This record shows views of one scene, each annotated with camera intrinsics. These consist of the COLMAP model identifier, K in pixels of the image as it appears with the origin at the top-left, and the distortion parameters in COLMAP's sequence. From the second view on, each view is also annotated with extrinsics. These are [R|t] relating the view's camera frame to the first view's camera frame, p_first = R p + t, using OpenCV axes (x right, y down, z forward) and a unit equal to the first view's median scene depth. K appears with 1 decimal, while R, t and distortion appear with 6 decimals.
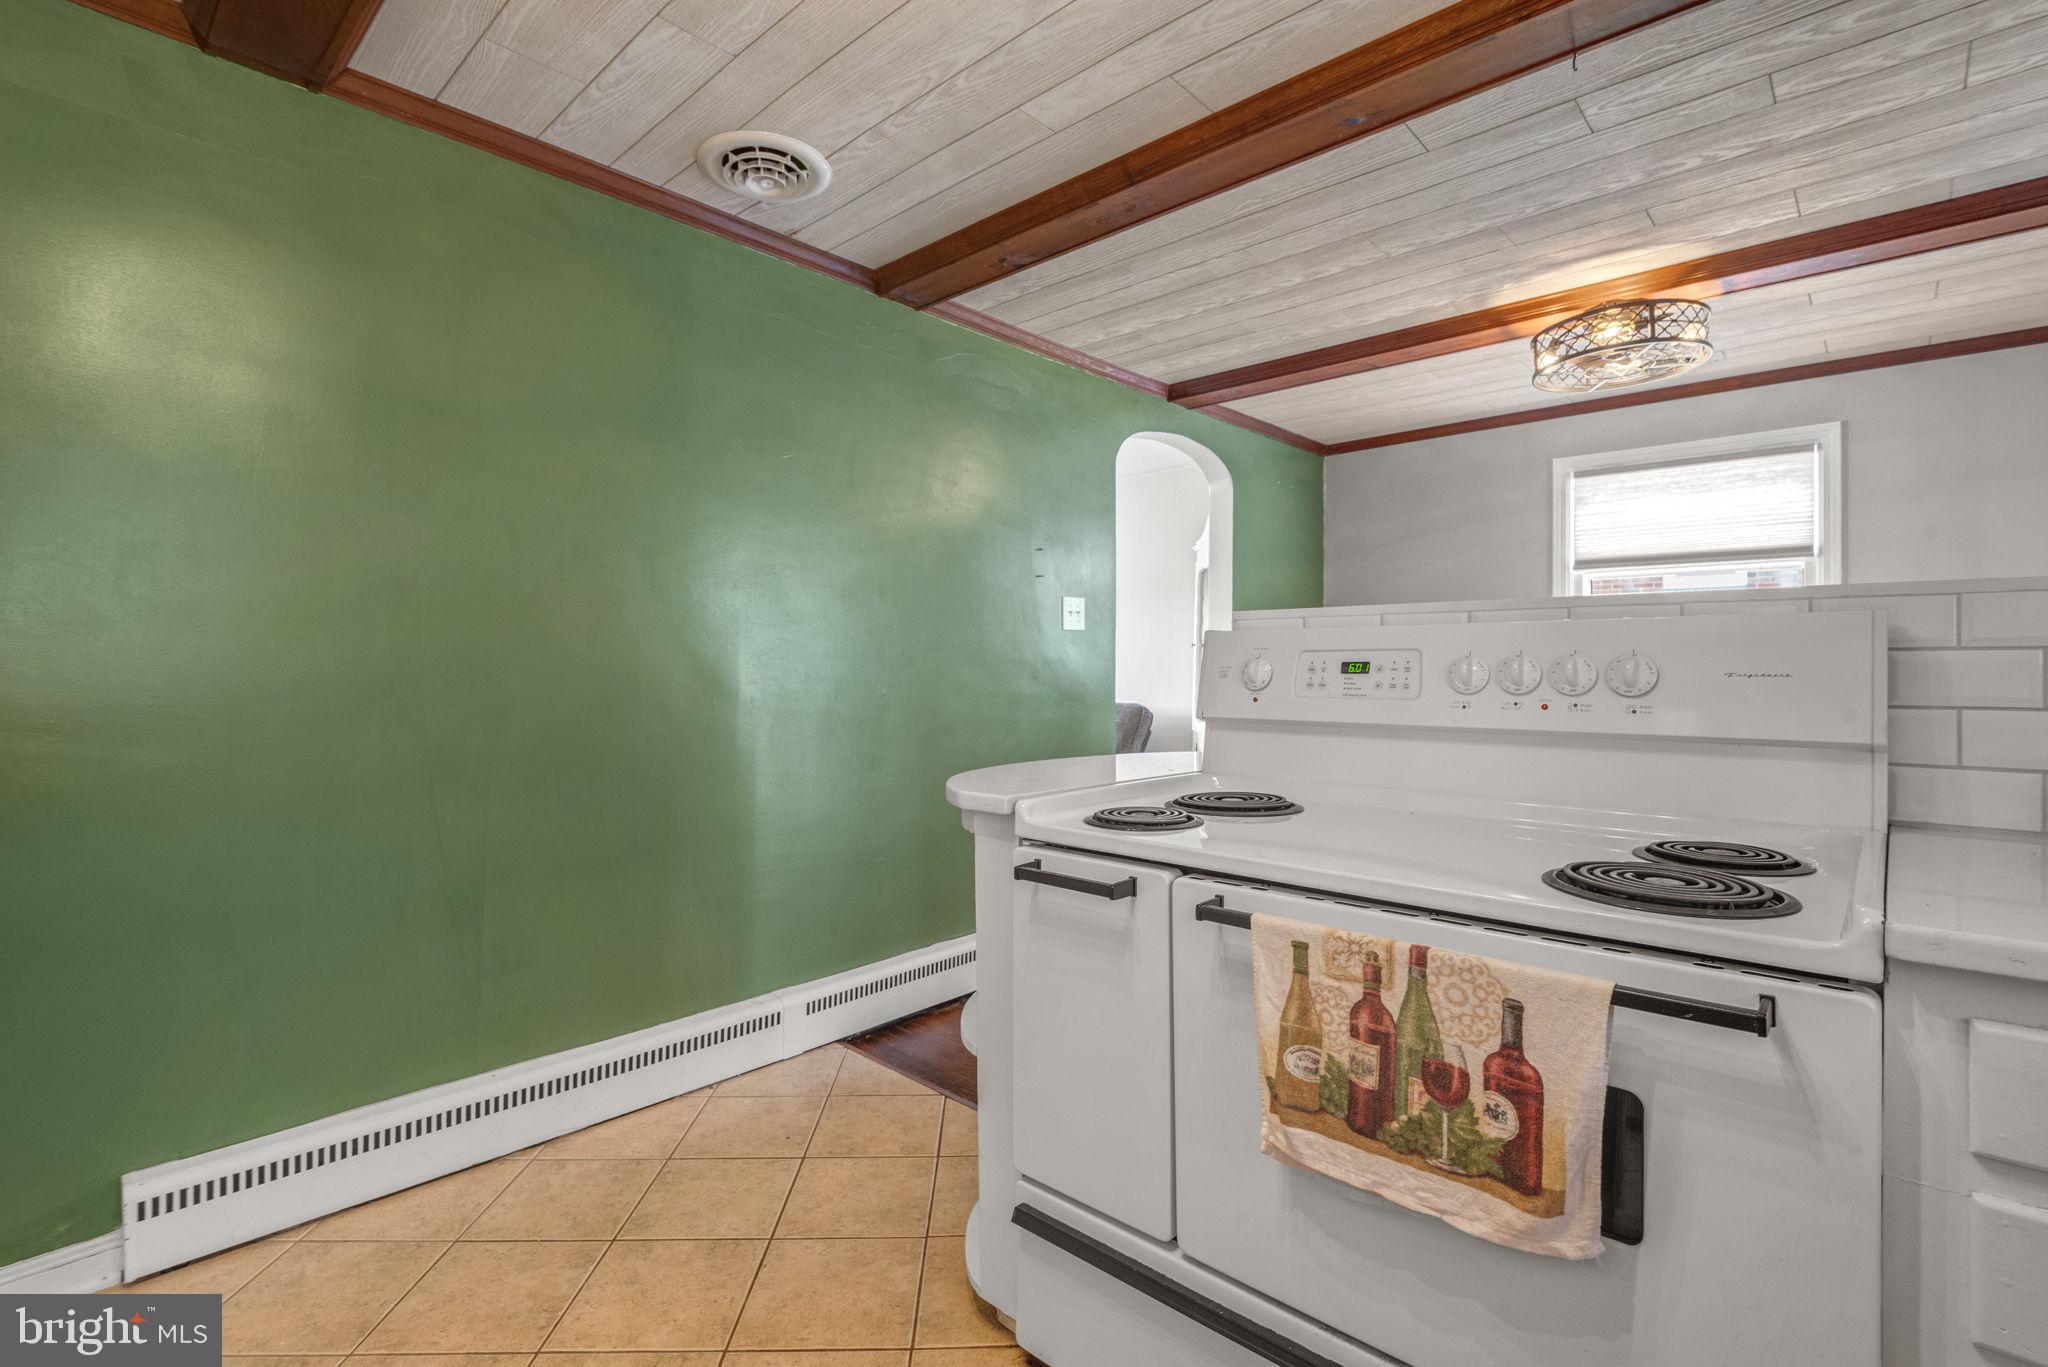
lens RADIAL K [[942.9, 0, 1017.2], [0, 942.9, 660.6], [0, 0, 1]] dist [0.000953, -0.005855]
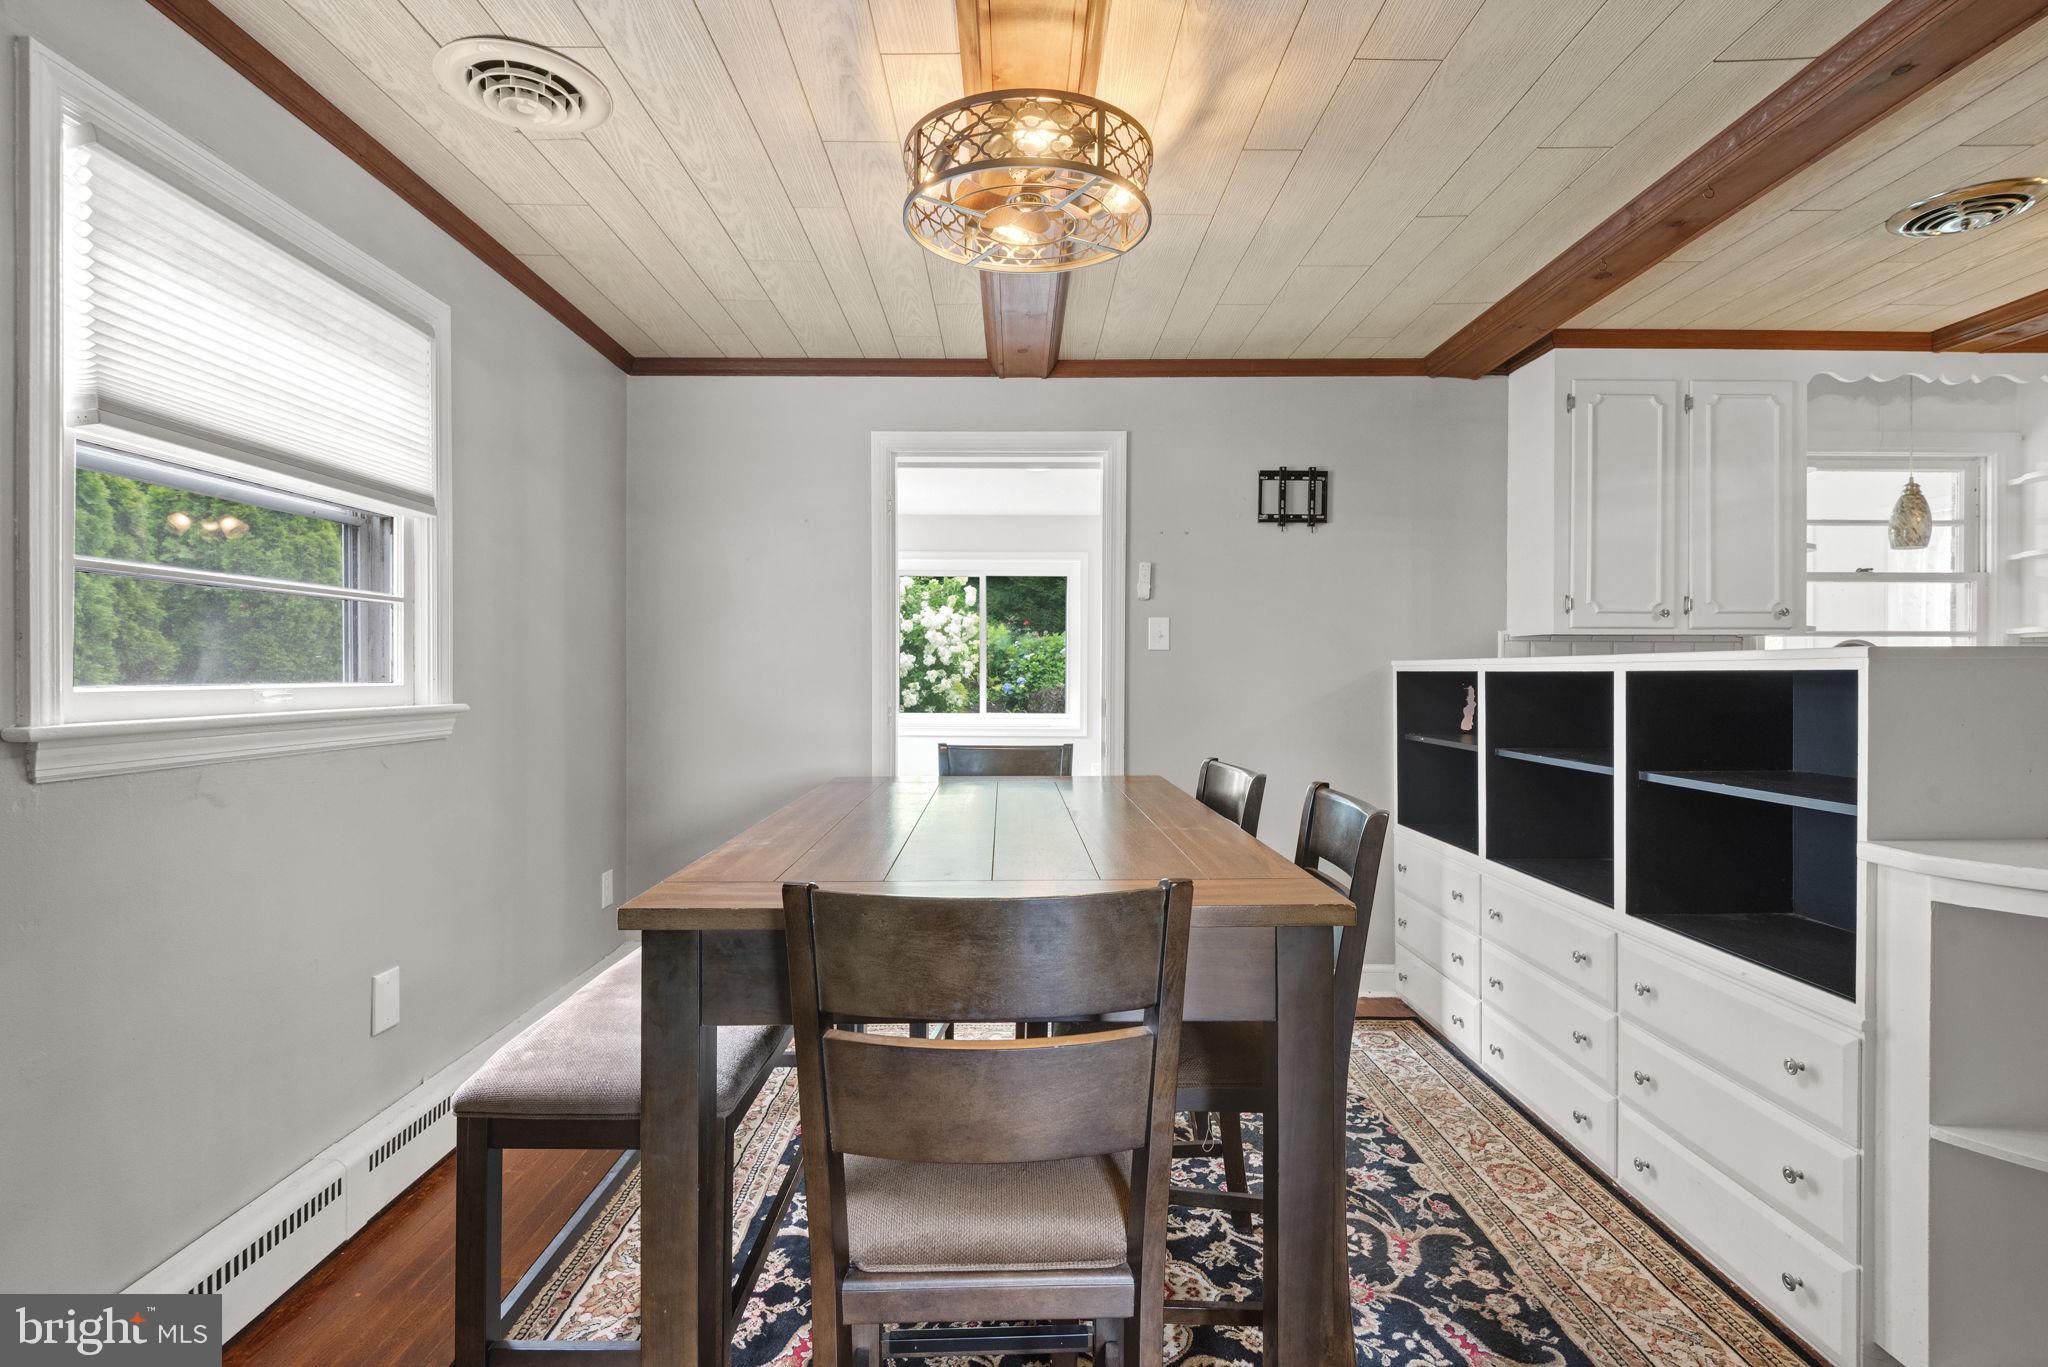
lens RADIAL K [[960.1, 0, 1022.0], [0, 960.1, 671.7], [0, 0, 1]] dist [0.034879, -0.024188]
pose [[-0.689303, -0.000821, 0.724473, 0.339030], [-0.004335, 0.999986, -0.002991, -0.025759], [-0.724461, -0.005203, -0.689297, 2.720462]]
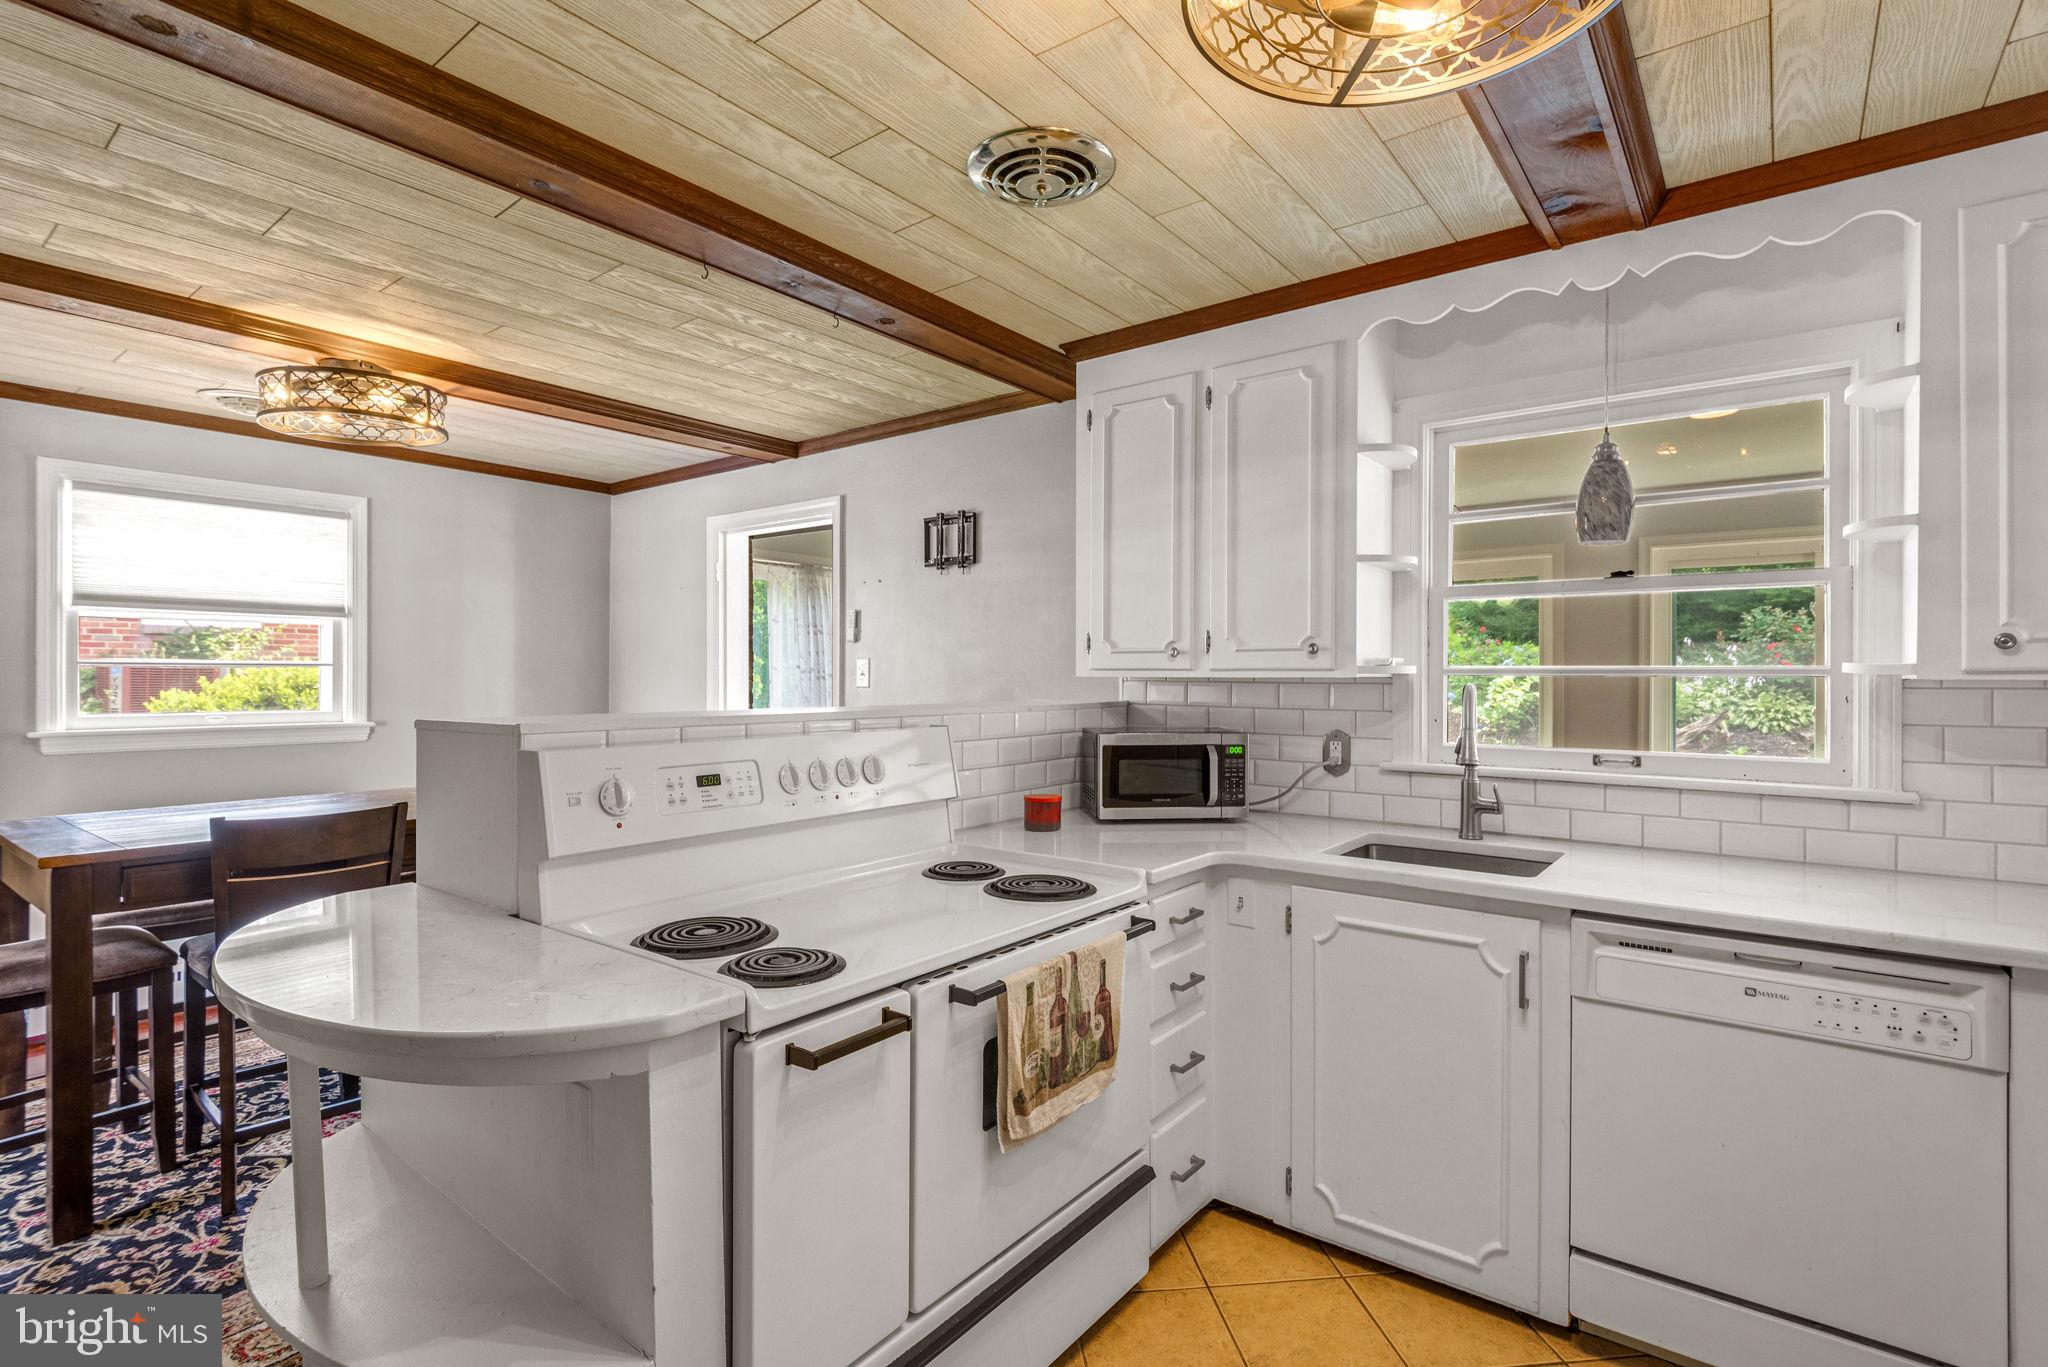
lens RADIAL K [[960.1, 0, 1022.0], [0, 960.1, 671.7], [0, 0, 1]] dist [0.034879, -0.024188]
pose [[-0.086794, 0.002777, 0.996222, -0.785089], [-0.007520, 0.999966, -0.003443, -0.118195], [-0.996198, -0.007790, -0.086770, 0.759195]]
